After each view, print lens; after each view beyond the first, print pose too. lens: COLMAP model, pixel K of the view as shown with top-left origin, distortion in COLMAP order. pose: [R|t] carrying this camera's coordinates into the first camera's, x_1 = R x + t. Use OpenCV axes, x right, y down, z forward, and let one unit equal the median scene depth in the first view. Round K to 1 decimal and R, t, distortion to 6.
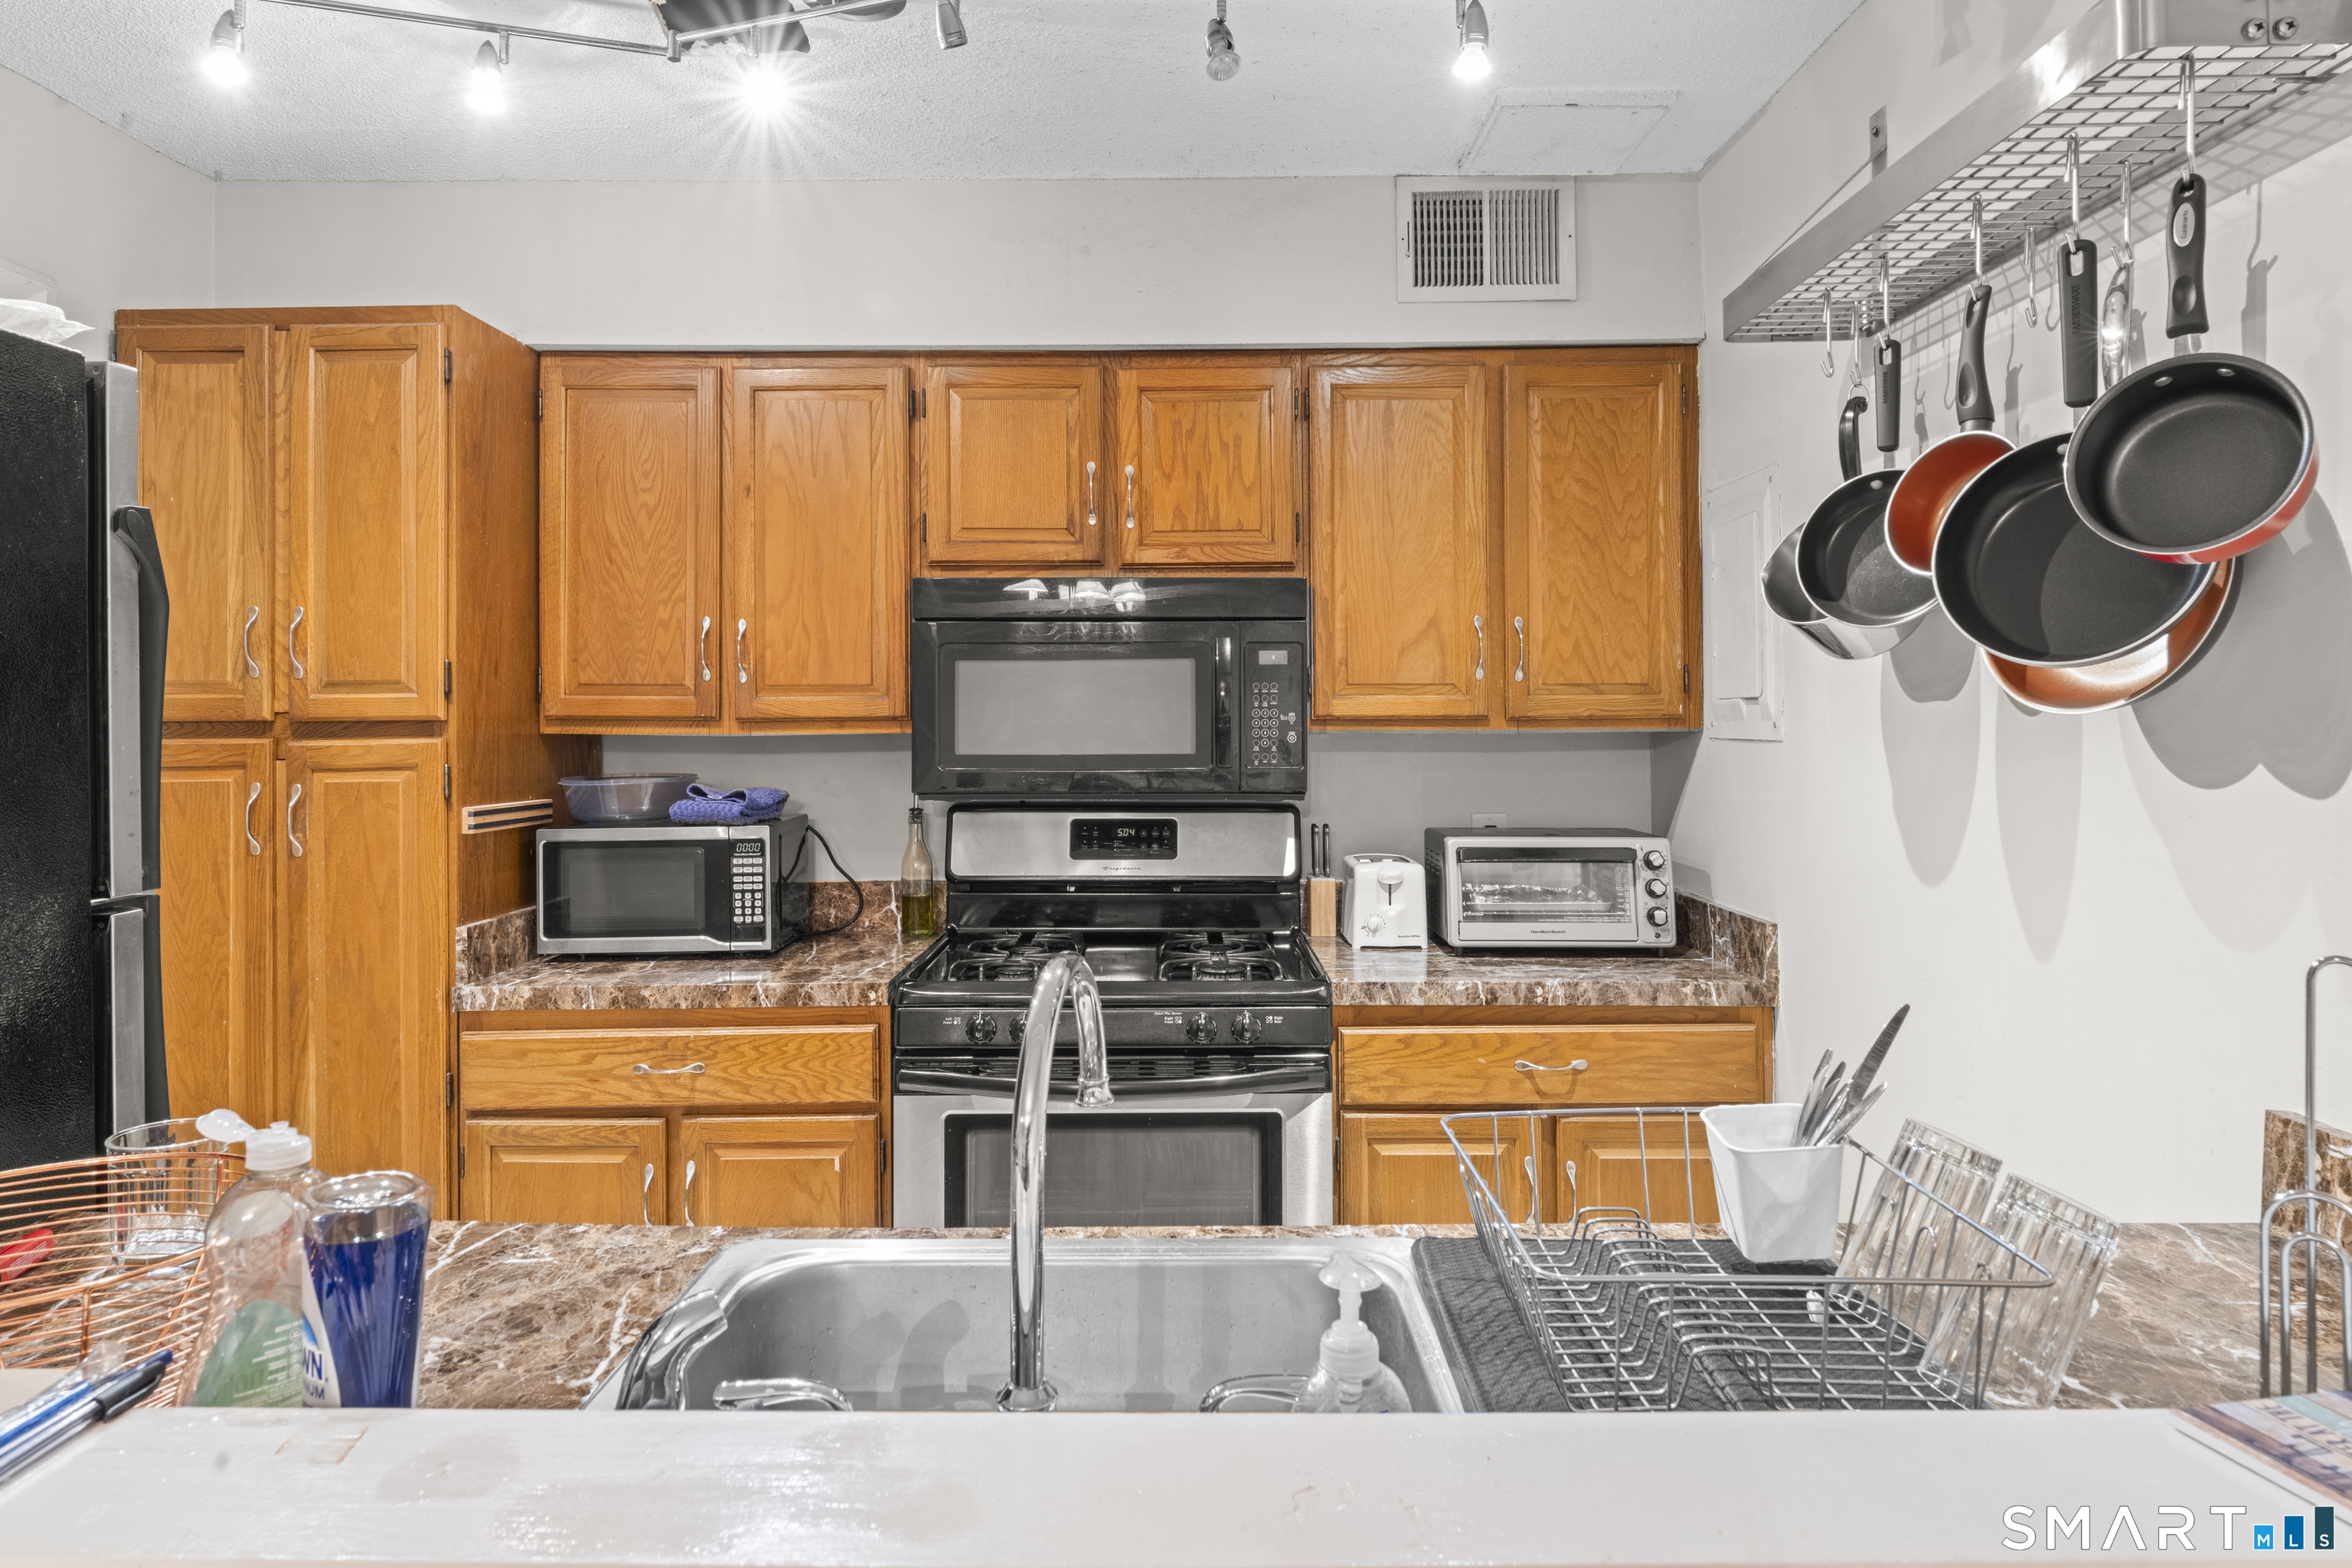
lens RADIAL K [[1390.1, 0, 1165.9], [0, 1390.1, 709.5], [0, 0, 1]] dist [0.005887, 0.001745]
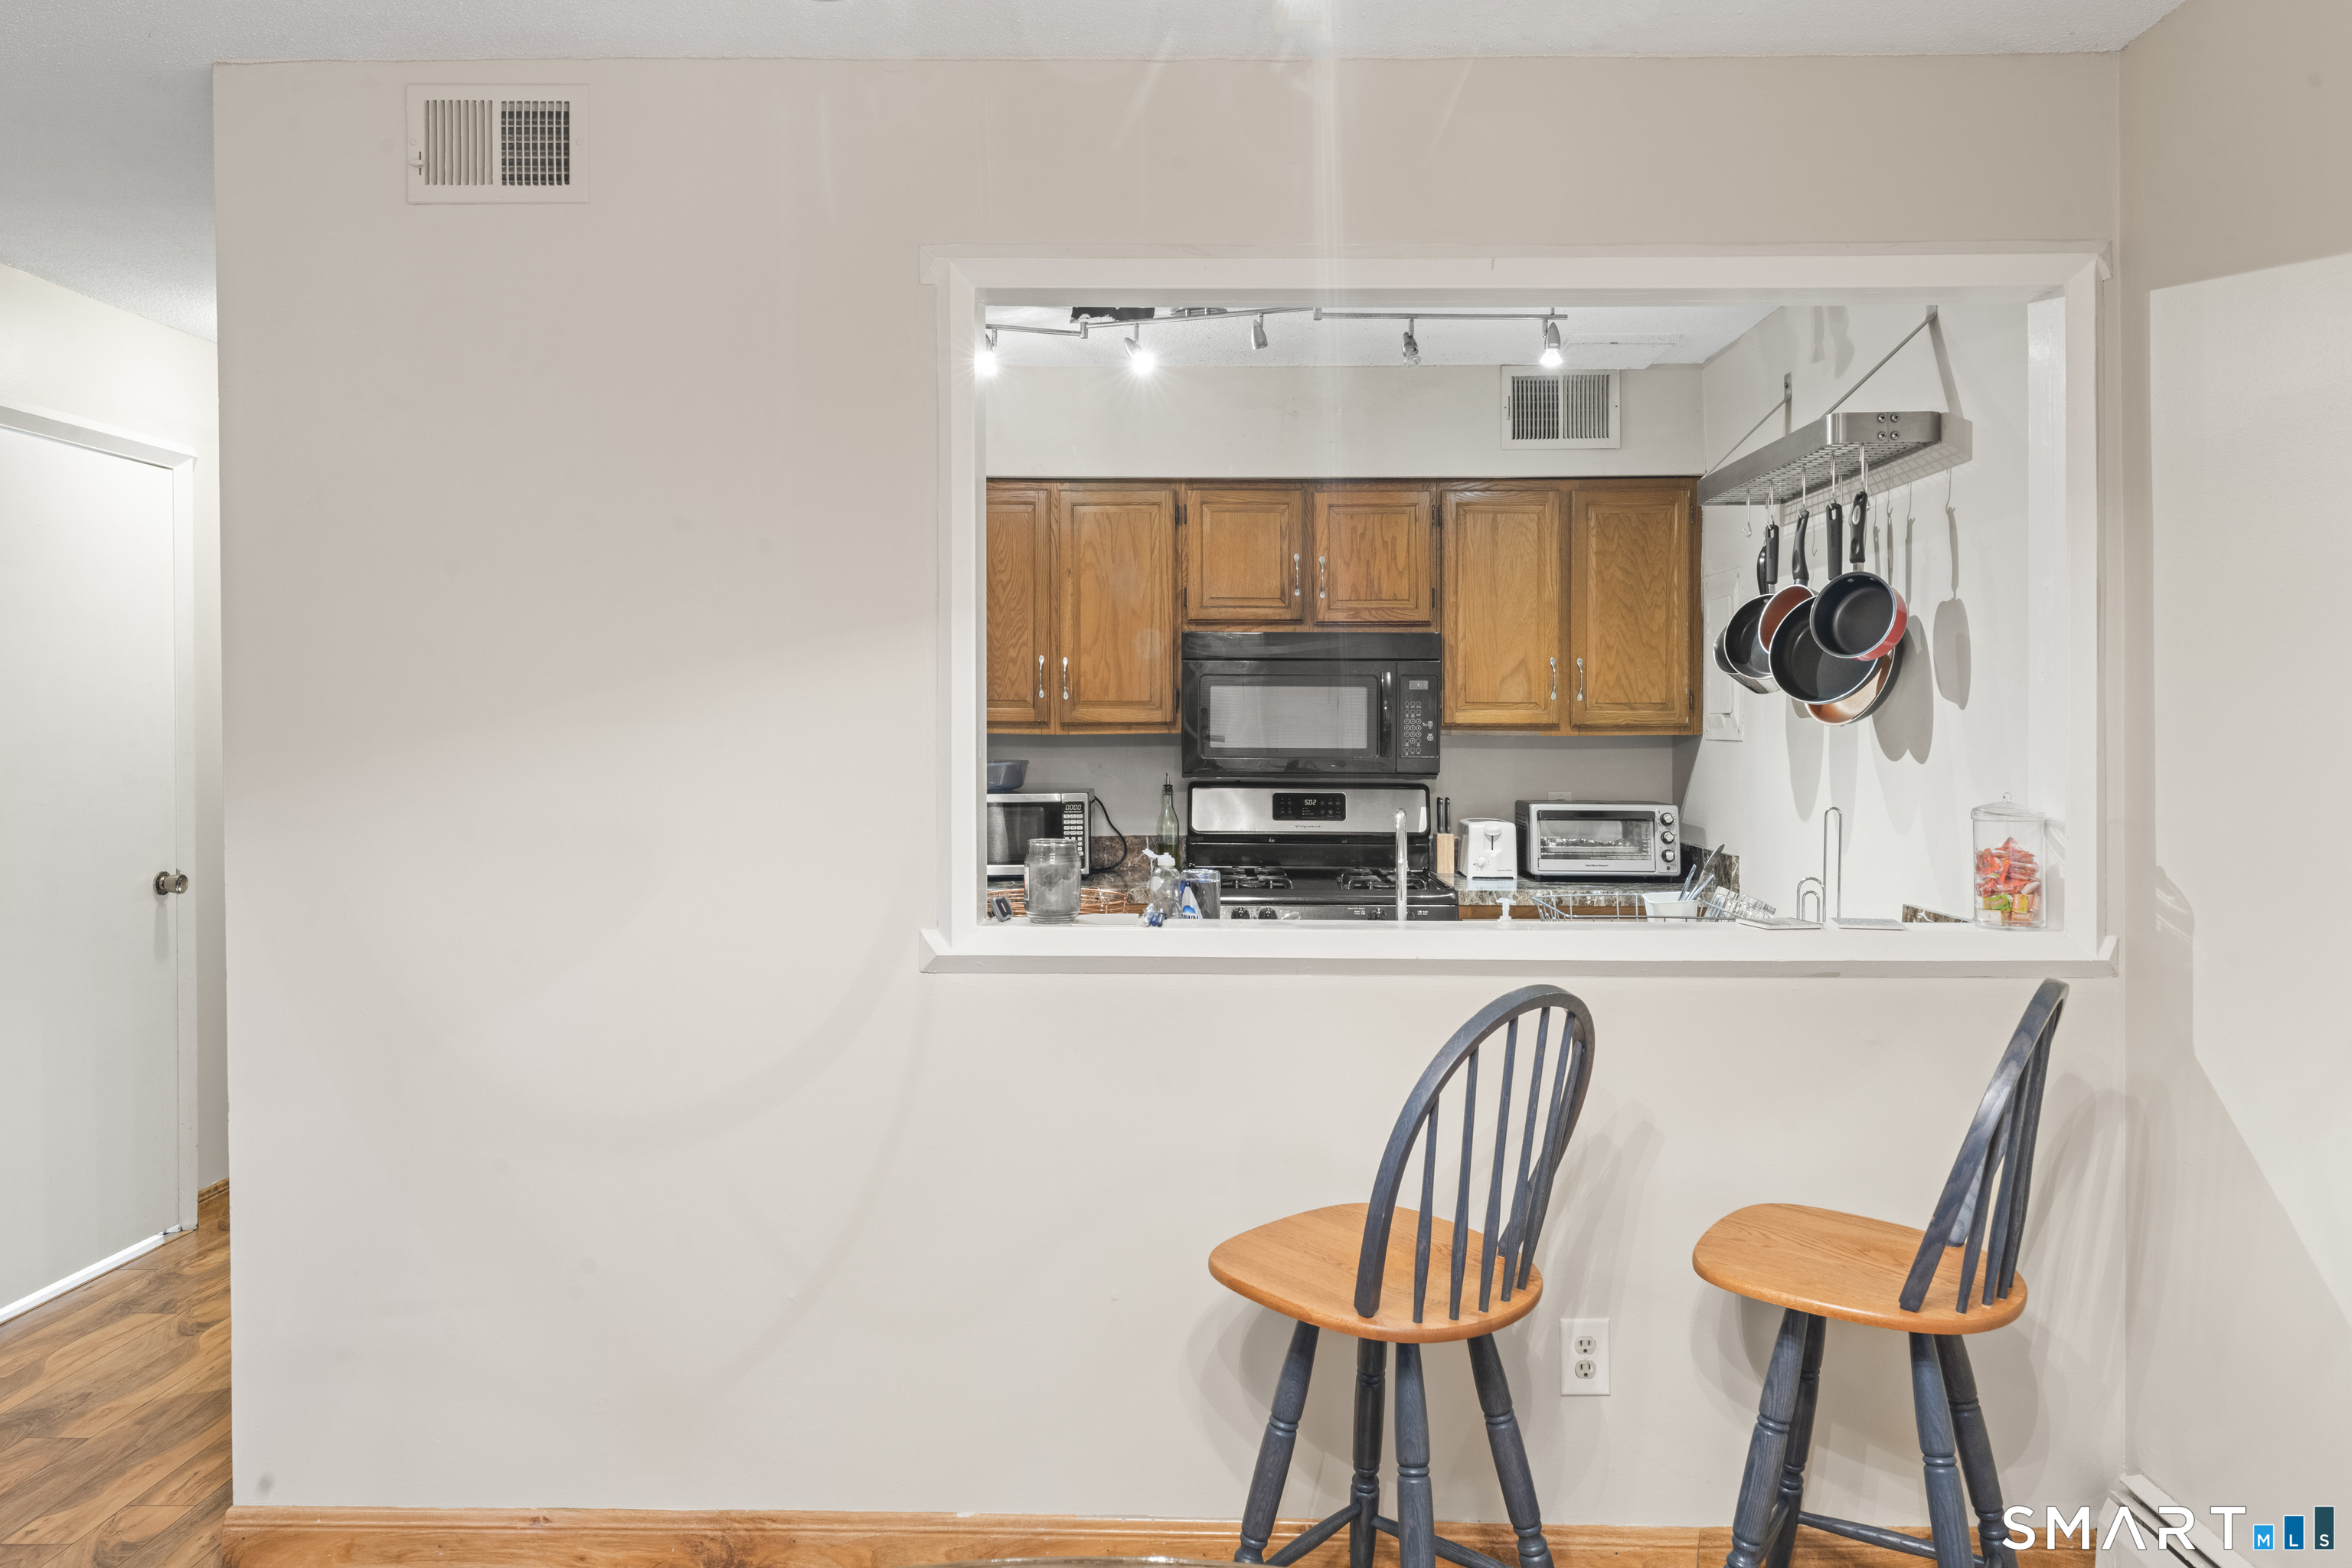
lens RADIAL K [[1603.3, 0, 1188.5], [0, 1603.3, 739.2], [0, 0, 1]] dist [0.011802, 0.002142]
pose [[0.999975, 0.005436, -0.004568, -0.162259], [-0.005360, 0.999849, 0.016515, -0.005627], [0.004657, -0.016490, 0.999853, -0.742499]]
